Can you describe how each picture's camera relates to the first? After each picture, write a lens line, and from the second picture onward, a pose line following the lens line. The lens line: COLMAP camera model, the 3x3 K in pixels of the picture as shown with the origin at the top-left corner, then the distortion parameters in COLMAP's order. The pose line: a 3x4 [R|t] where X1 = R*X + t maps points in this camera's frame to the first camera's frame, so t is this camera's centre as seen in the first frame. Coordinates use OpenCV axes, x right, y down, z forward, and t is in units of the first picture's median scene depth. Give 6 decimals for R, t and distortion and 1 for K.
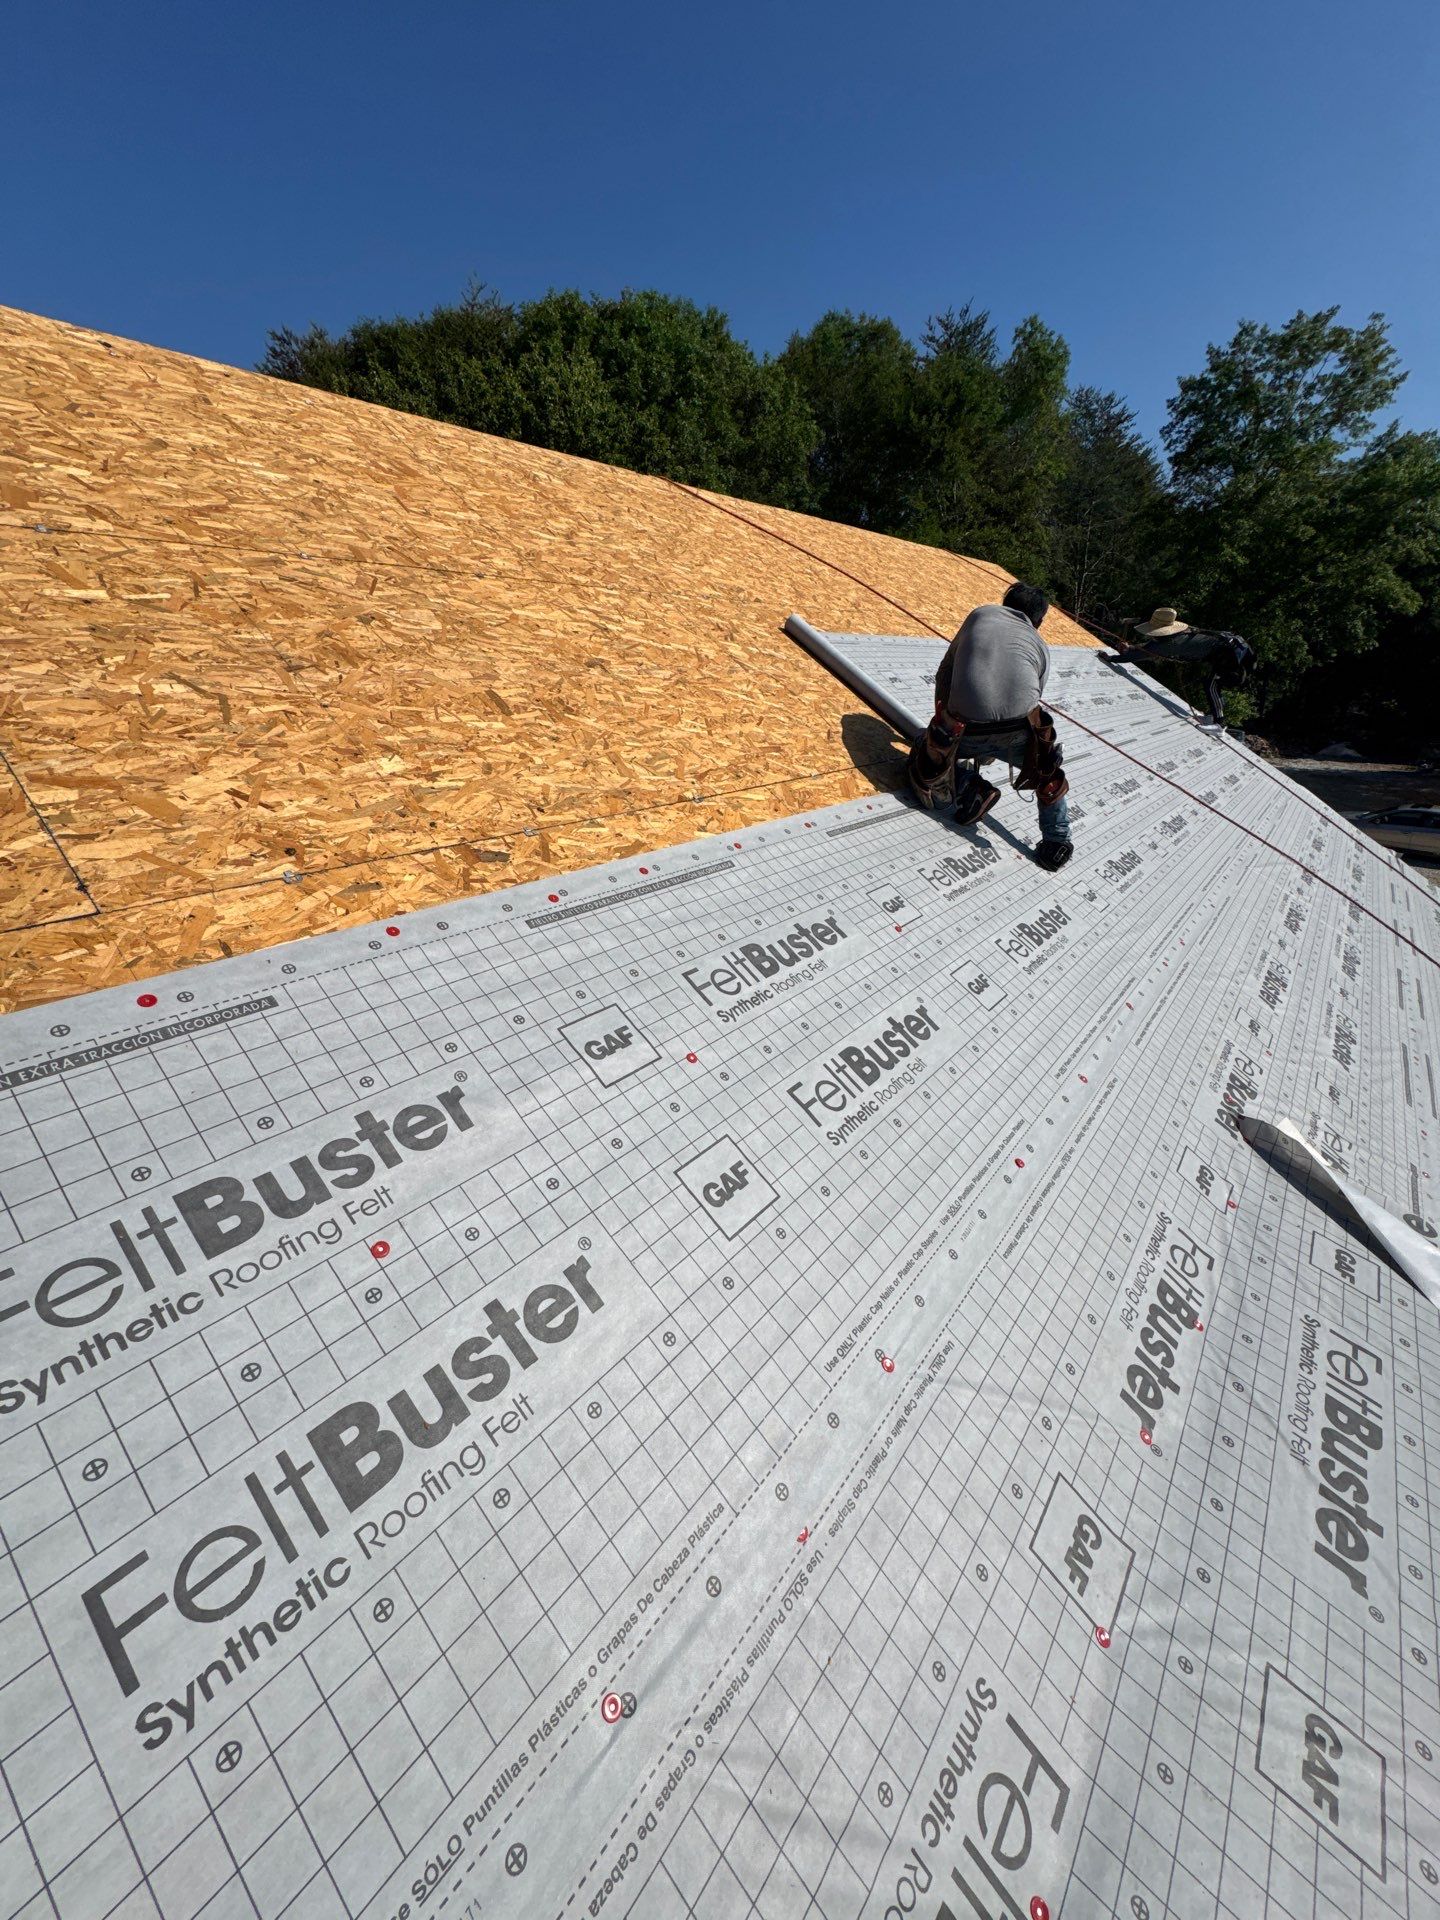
lens RADIAL K [[759.7, 0, 722.5], [0, 759.7, 959.5], [0, 0, 1]] dist [-0.001638, 0.000378]
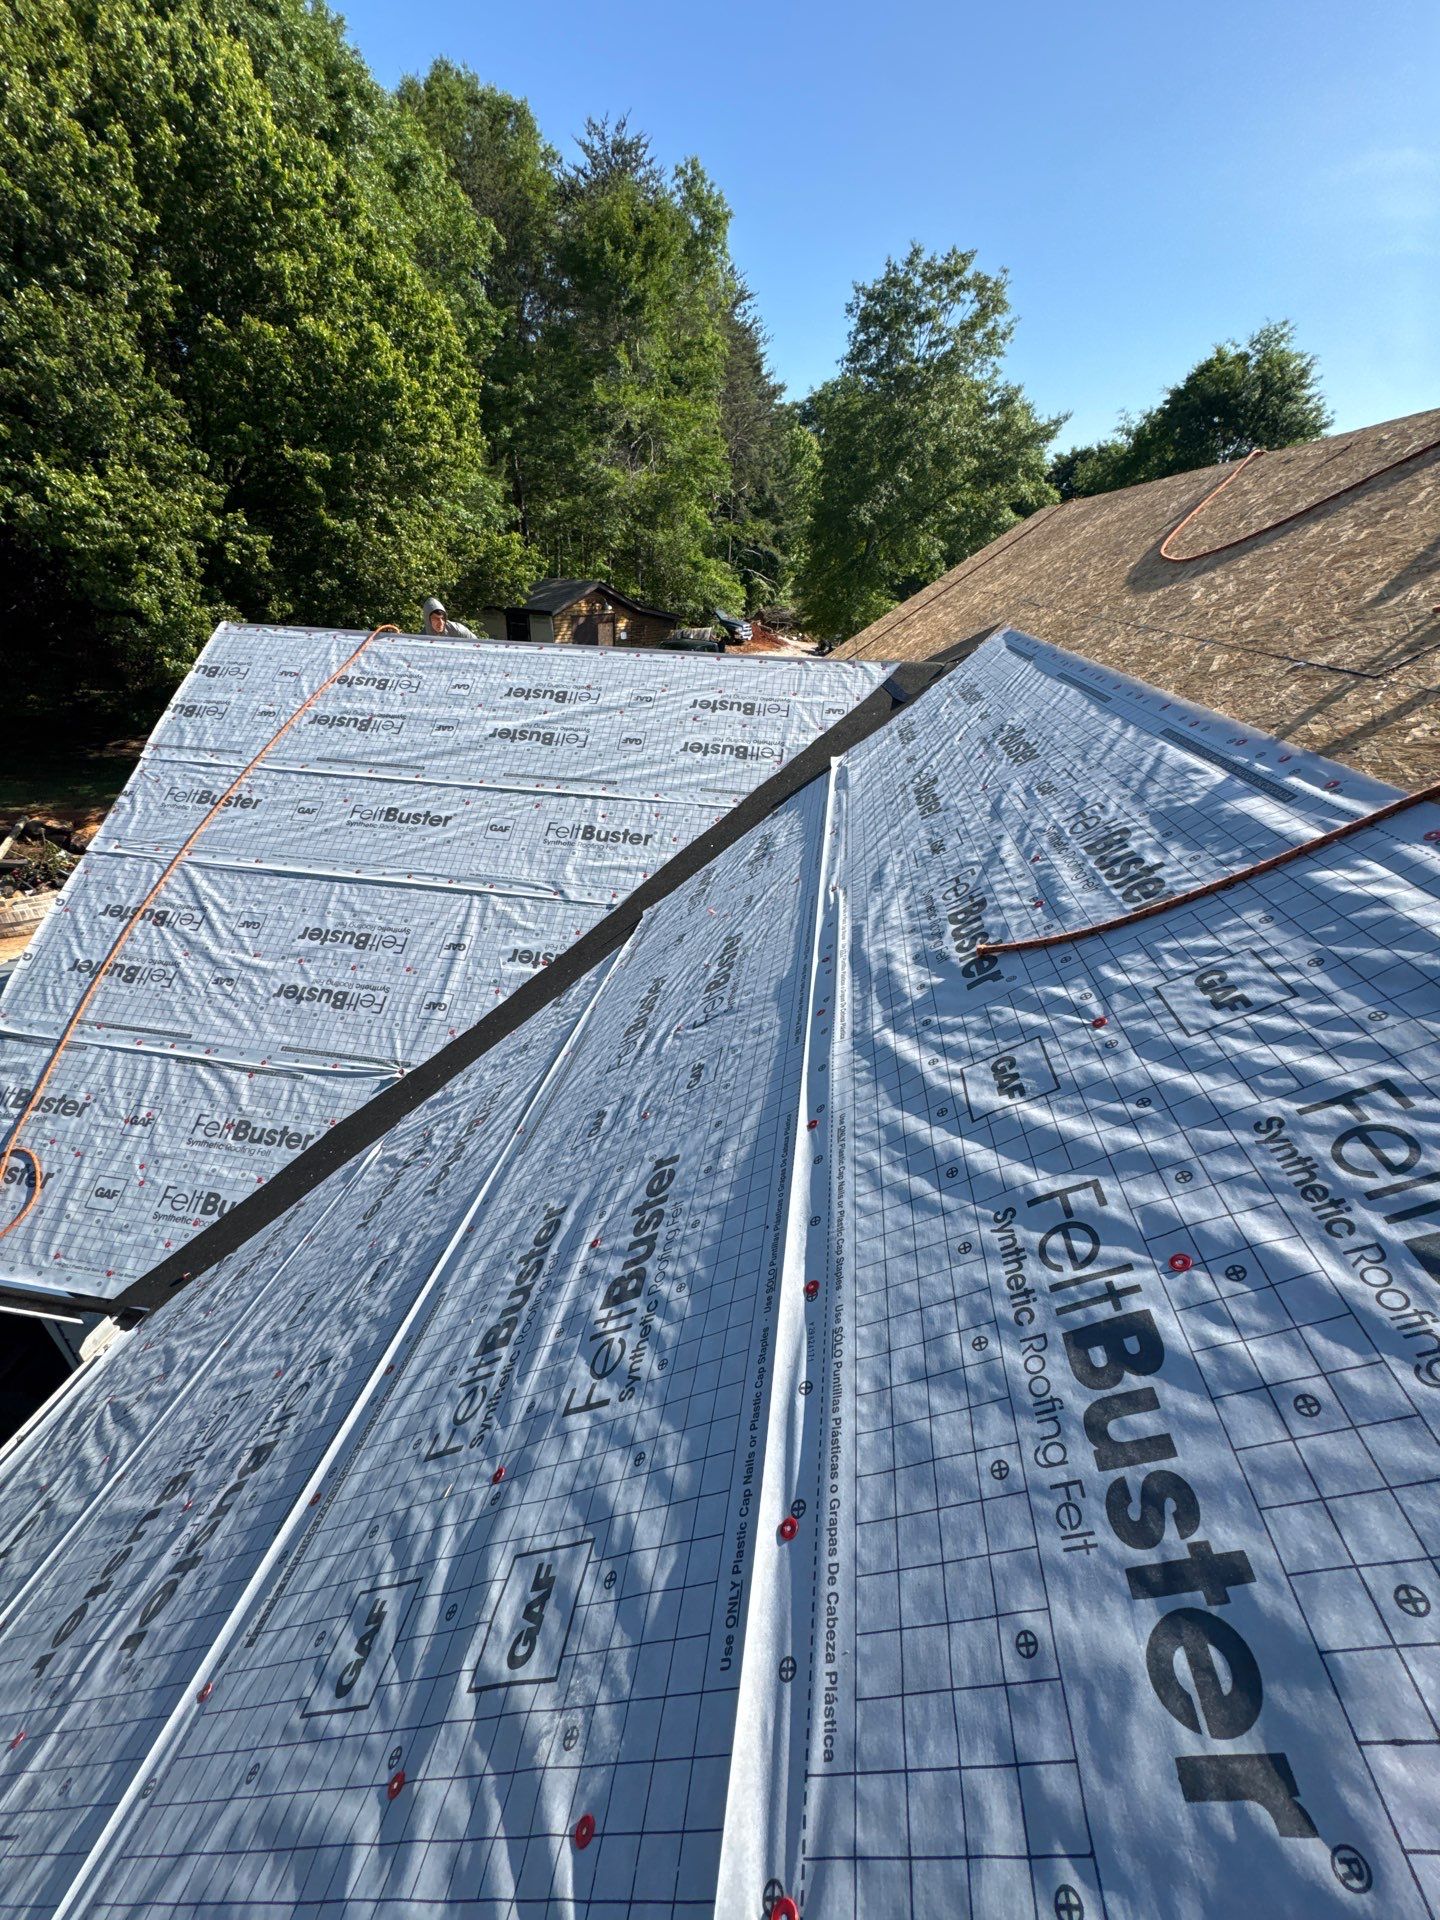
lens RADIAL K [[759.7, 0, 722.3], [0, 759.7, 956.9], [0, 0, 1]] dist [-0.001638, 0.000378]
pose [[0.858860, -0.168876, 0.483571, -2.335482], [0.093477, 0.979908, 0.176189, -0.485119], [-0.503609, -0.106119, 0.857390, 0.891492]]
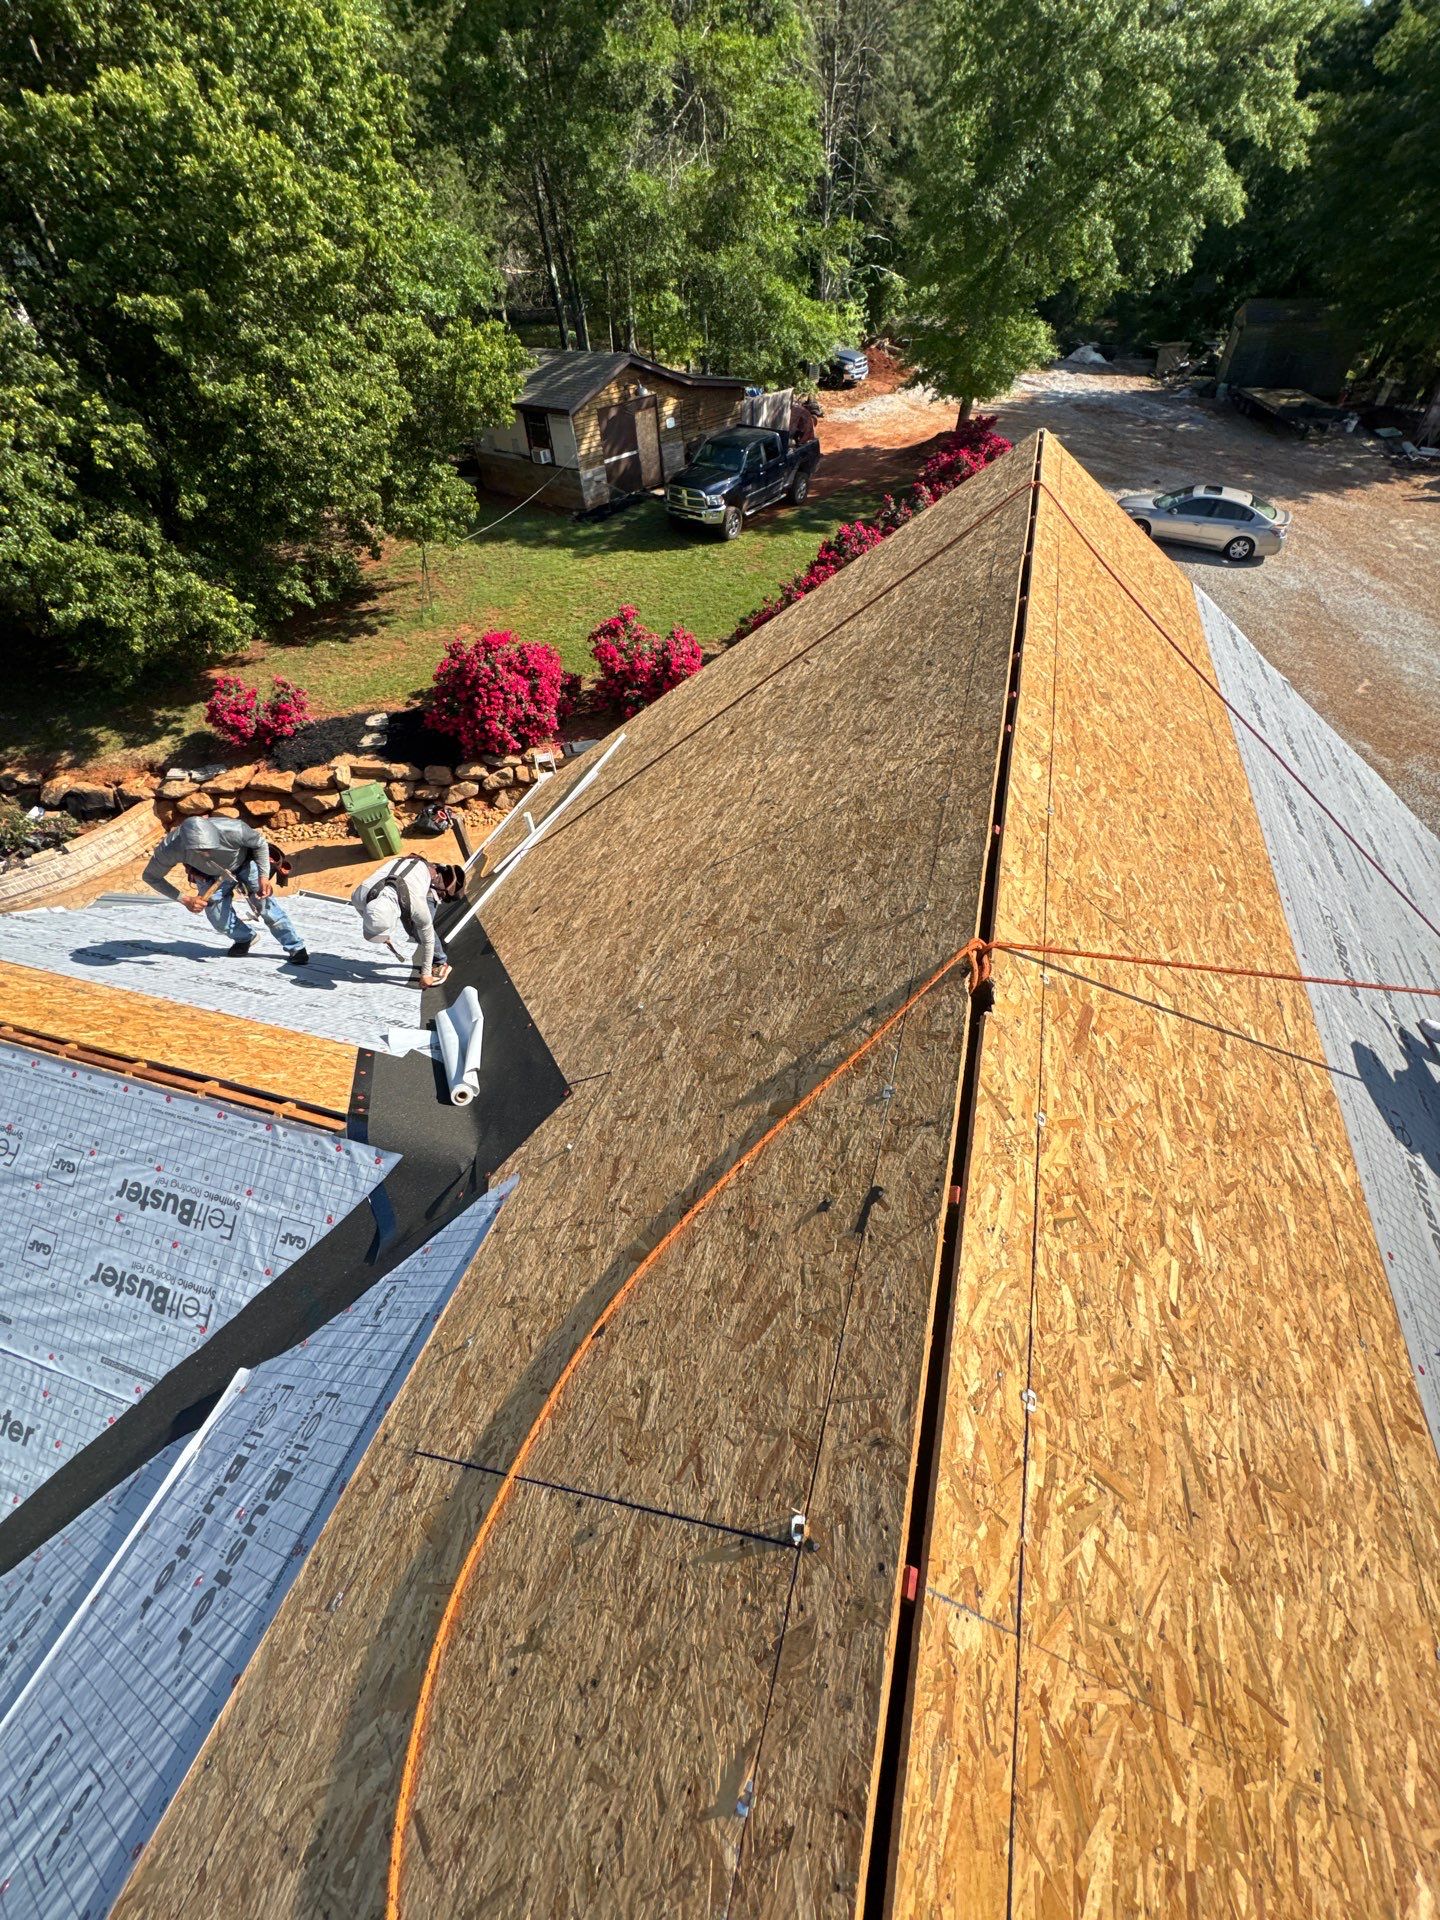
lens RADIAL K [[759.7, 0, 722.1], [0, 759.7, 962.5], [0, 0, 1]] dist [-0.001638, 0.000378]
pose [[0.931991, -0.258845, 0.253757, -0.630645], [0.127137, 0.889008, 0.439888, -1.562214], [-0.339454, -0.377709, 0.861456, 1.338610]]
